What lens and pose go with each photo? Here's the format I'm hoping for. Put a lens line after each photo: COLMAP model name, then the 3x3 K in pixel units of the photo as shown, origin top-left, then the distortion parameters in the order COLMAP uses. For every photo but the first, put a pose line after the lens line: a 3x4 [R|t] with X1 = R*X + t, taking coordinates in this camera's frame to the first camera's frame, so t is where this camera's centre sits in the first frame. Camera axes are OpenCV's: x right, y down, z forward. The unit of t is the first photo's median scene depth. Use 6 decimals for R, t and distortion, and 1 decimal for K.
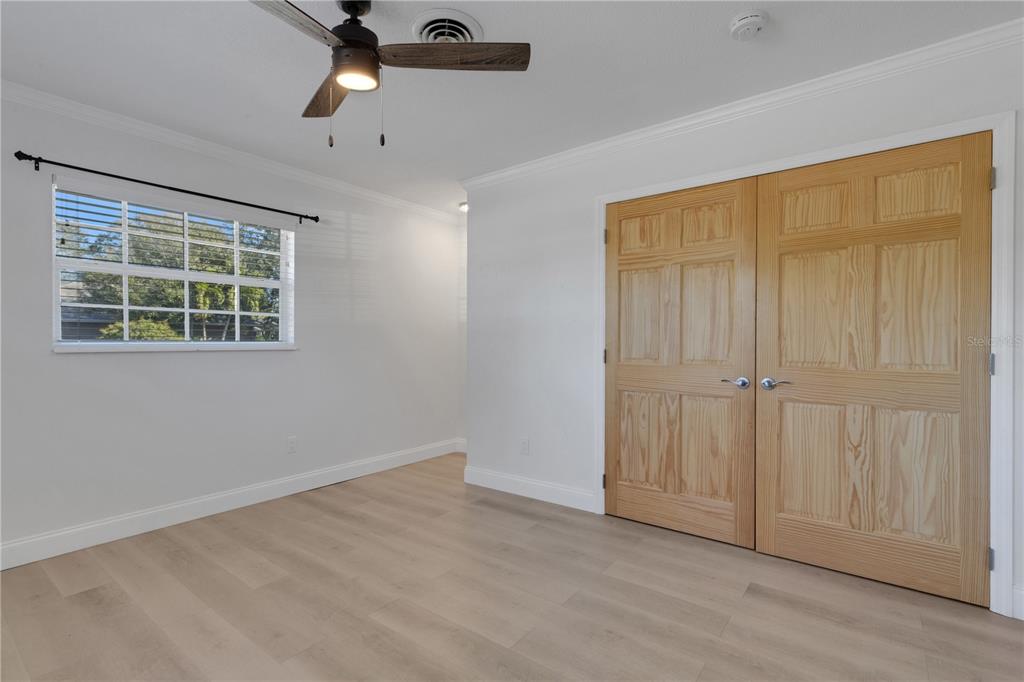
lens RADIAL K [[477.6, 0, 511.0], [0, 477.6, 339.1], [0, 0, 1]] dist [0.003220, 0.000553]
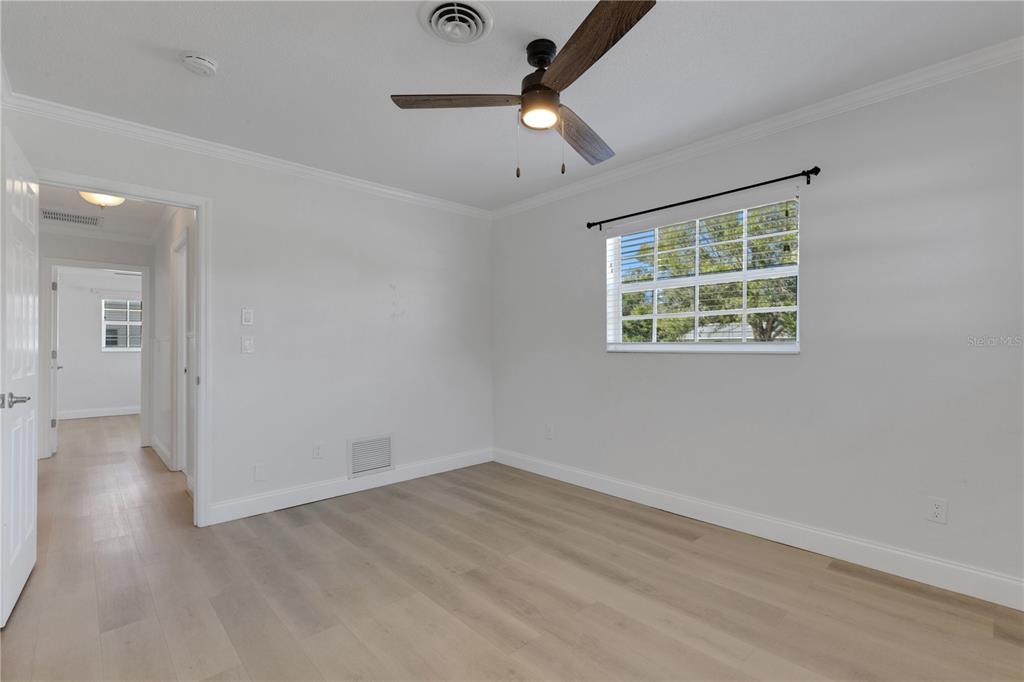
lens RADIAL K [[477.6, 0, 501.5], [0, 477.6, 341.5], [0, 0, 1]] dist [0.003220, 0.000553]
pose [[-0.983688, 0.003243, 0.179856, -0.262139], [0.002292, 0.999982, -0.005496, 0.002313], [-0.179871, -0.004994, -0.983678, 1.296828]]
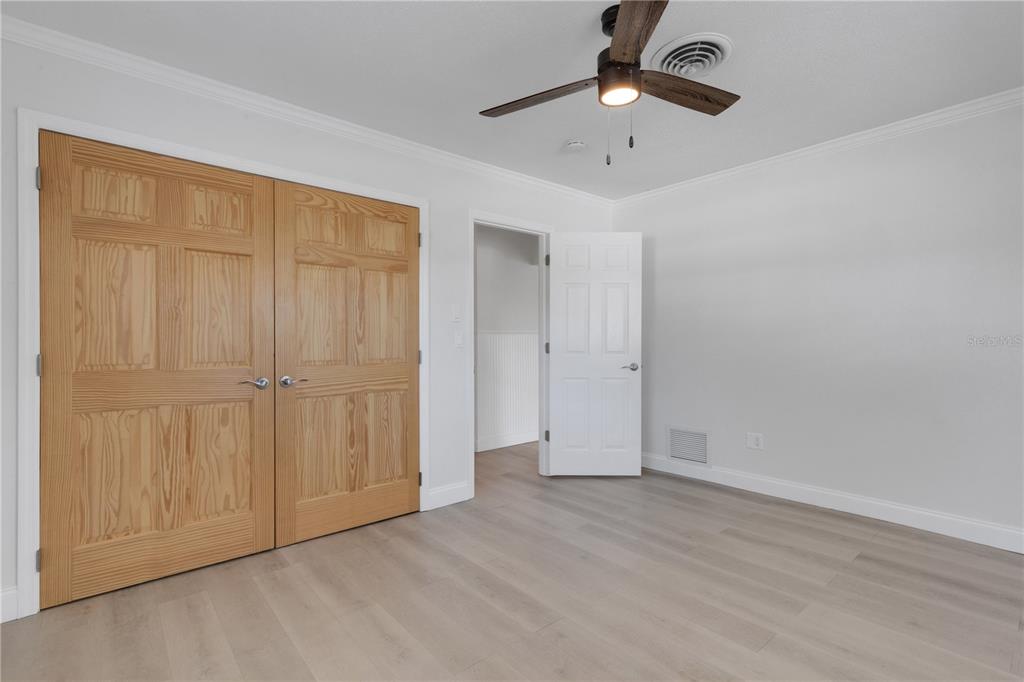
lens RADIAL K [[477.6, 0, 502.0], [0, 477.6, 343.0], [0, 0, 1]] dist [0.003220, 0.000553]
pose [[0.203007, 0.004681, 0.979166, -0.326825], [0.001468, 0.999986, -0.005085, 0.012020], [-0.979176, 0.002470, 0.202997, 0.276165]]
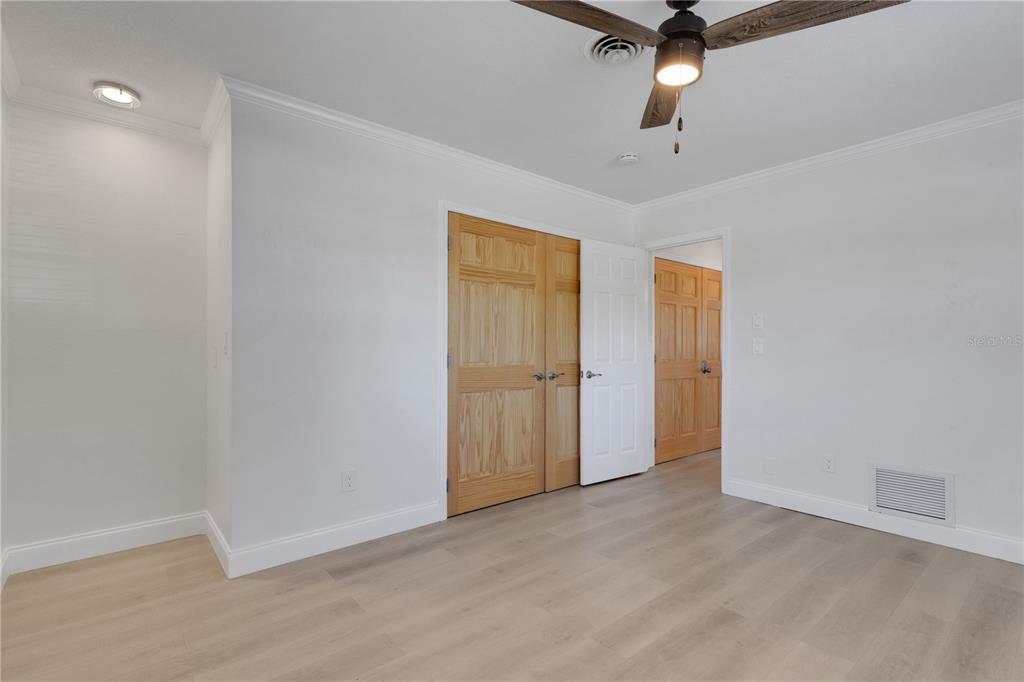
lens RADIAL K [[477.6, 0, 520.8], [0, 477.6, 344.3], [0, 0, 1]] dist [0.003220, 0.000553]
pose [[0.217277, 0.009007, 0.976068, -0.797593], [-0.004413, 0.999956, -0.008245, 0.008254], [-0.976100, -0.002516, 0.217308, 0.666279]]
